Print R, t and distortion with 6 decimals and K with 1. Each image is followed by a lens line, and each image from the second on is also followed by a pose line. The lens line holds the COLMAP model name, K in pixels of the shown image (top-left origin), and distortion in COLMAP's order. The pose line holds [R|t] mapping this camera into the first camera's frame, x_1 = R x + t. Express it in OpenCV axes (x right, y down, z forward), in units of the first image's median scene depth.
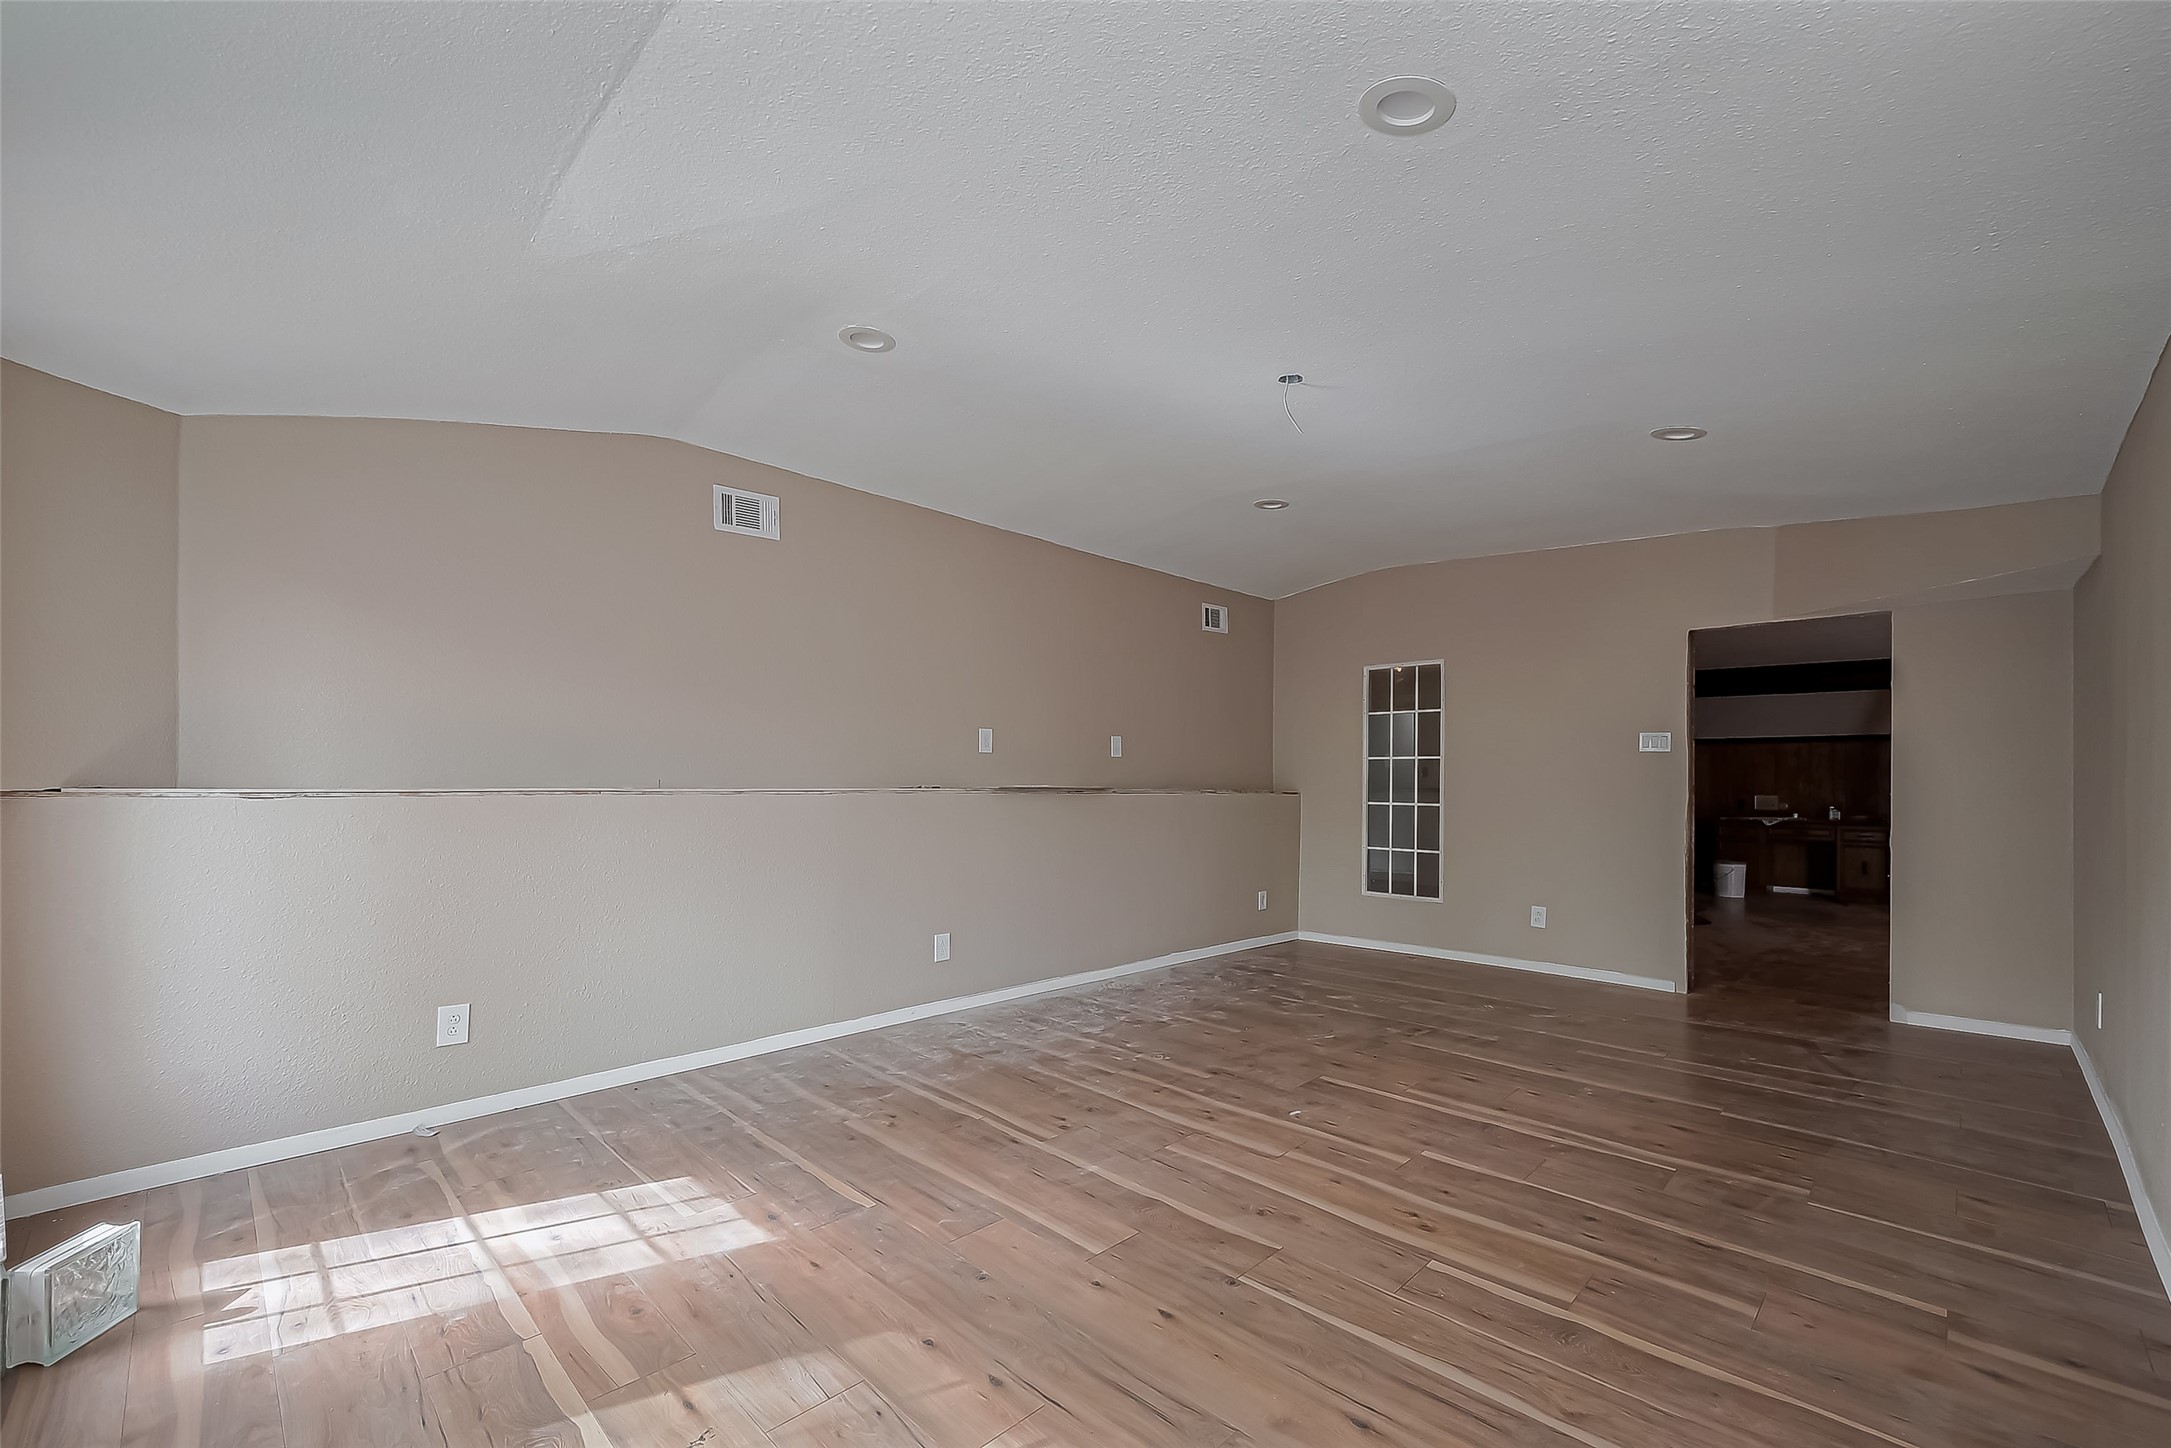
lens RADIAL K [[883.8, 0, 1086.1], [0, 883.8, 777.2], [0, 0, 1]] dist [-0.000267, -0.000111]
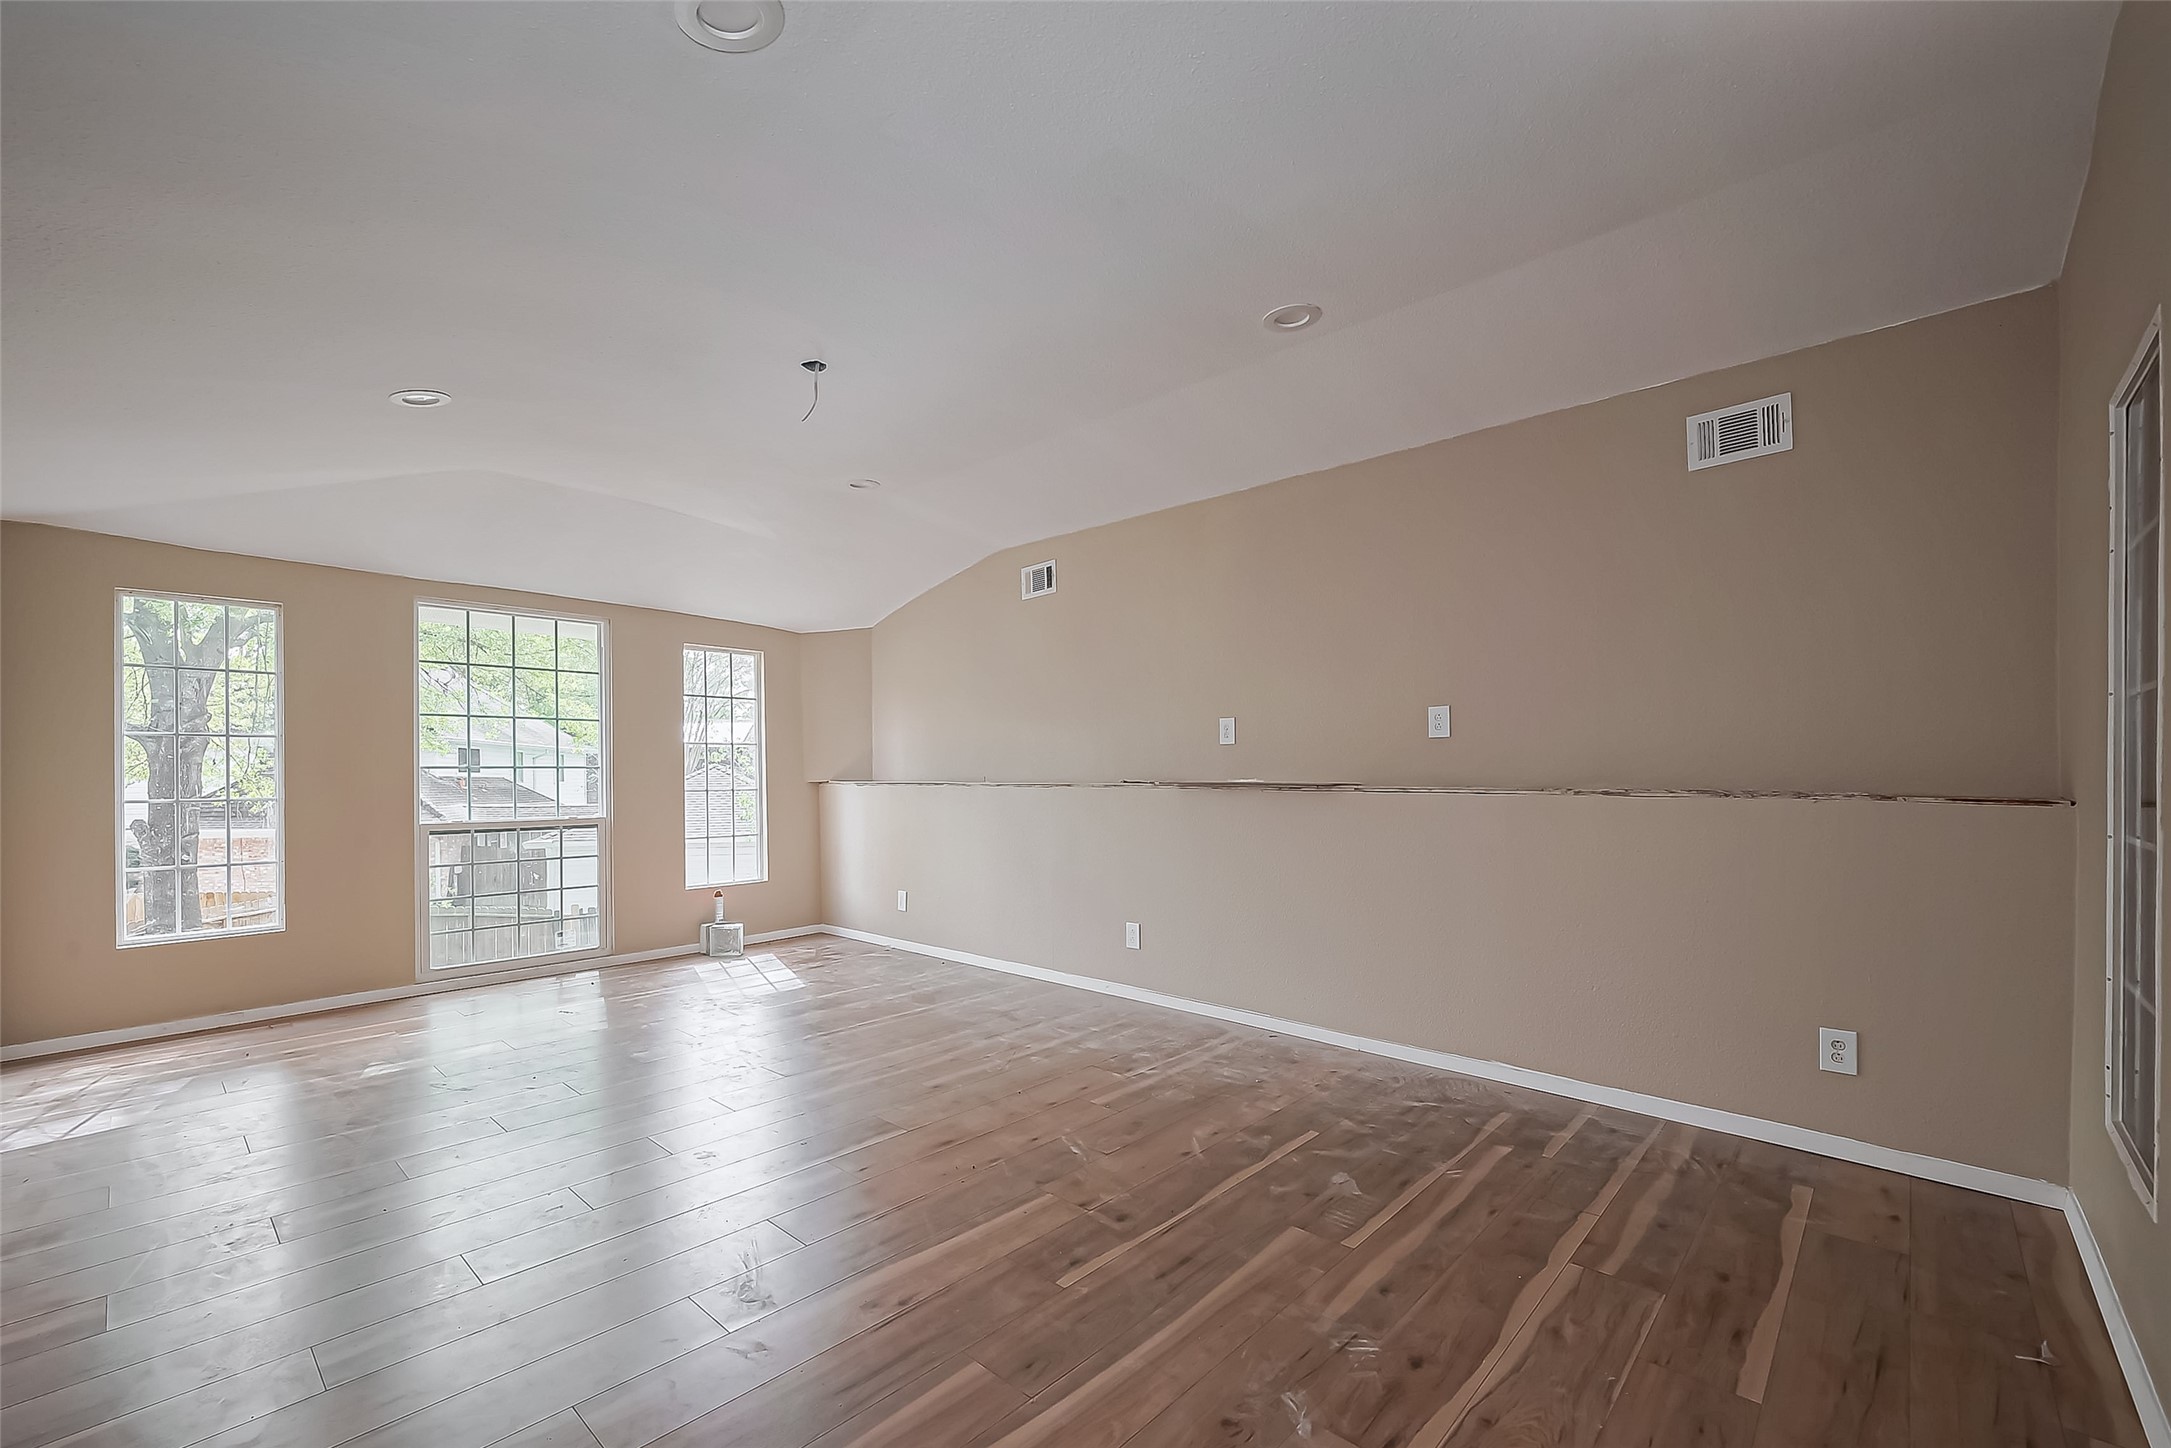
lens RADIAL K [[883.8, 0, 1086.1], [0, 883.8, 777.2], [0, 0, 1]] dist [-0.000267, -0.000111]
pose [[0.049172, -0.003695, -0.998783, 0.864868], [0.009765, 0.999947, -0.003218, 0.008628], [0.998743, -0.009595, 0.049205, 0.884873]]
